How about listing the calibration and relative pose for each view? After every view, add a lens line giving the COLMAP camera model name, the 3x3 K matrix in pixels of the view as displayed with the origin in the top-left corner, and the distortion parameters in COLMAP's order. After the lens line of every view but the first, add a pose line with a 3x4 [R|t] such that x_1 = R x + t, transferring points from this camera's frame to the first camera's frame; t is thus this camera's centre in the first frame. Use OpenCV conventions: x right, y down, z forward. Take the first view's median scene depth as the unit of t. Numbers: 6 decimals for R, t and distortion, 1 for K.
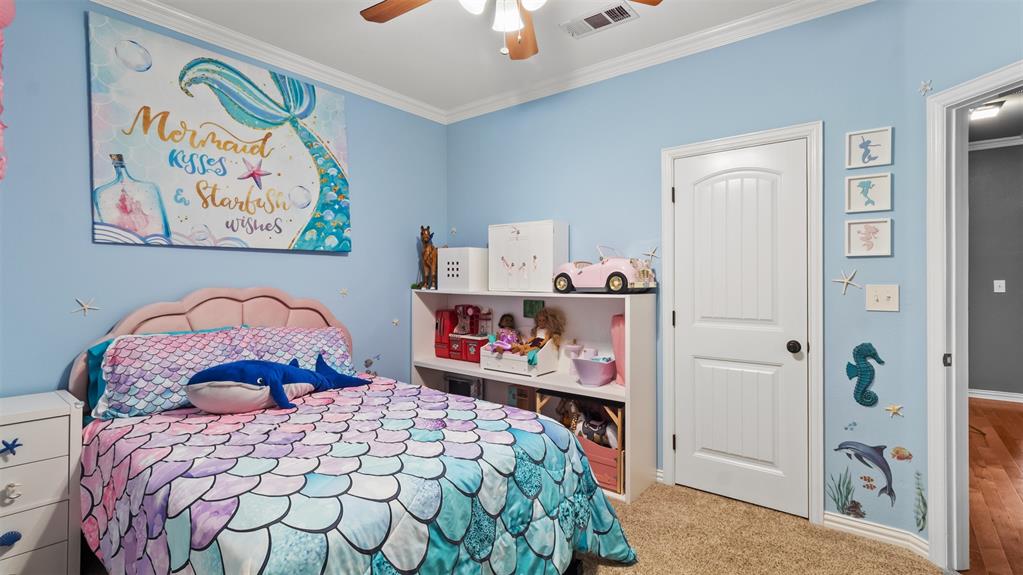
lens RADIAL K [[474.8, 0, 520.1], [0, 474.8, 283.3], [0, 0, 1]] dist [0.002528, 0.000108]
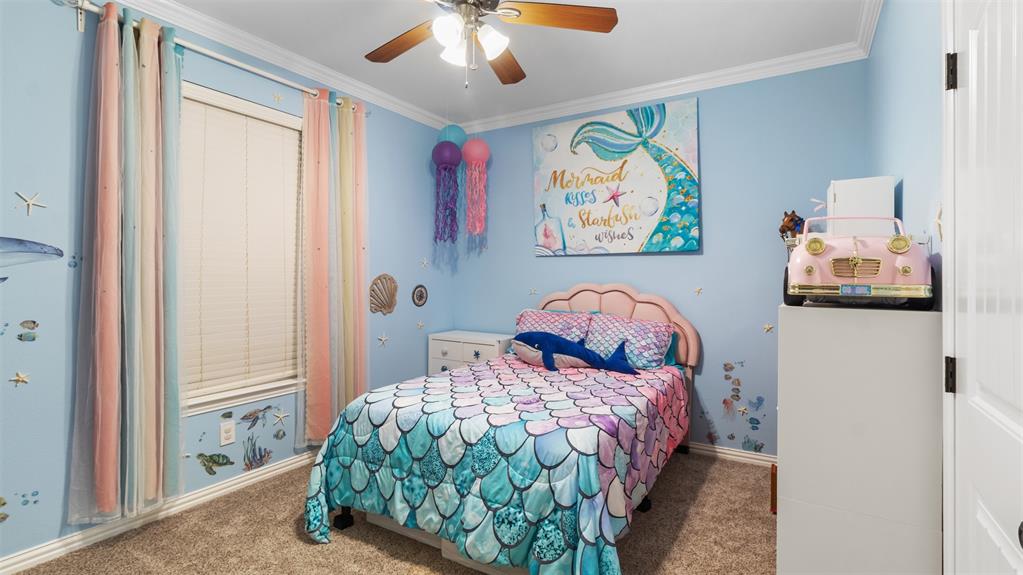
lens RADIAL K [[474.8, 0, 519.3], [0, 474.8, 279.3], [0, 0, 1]] dist [0.002528, 0.000108]
pose [[0.117131, 0.004765, -0.993105, 0.700528], [-0.012906, 0.999911, 0.003276, -0.004179], [0.993033, 0.012433, 0.117182, 0.596930]]
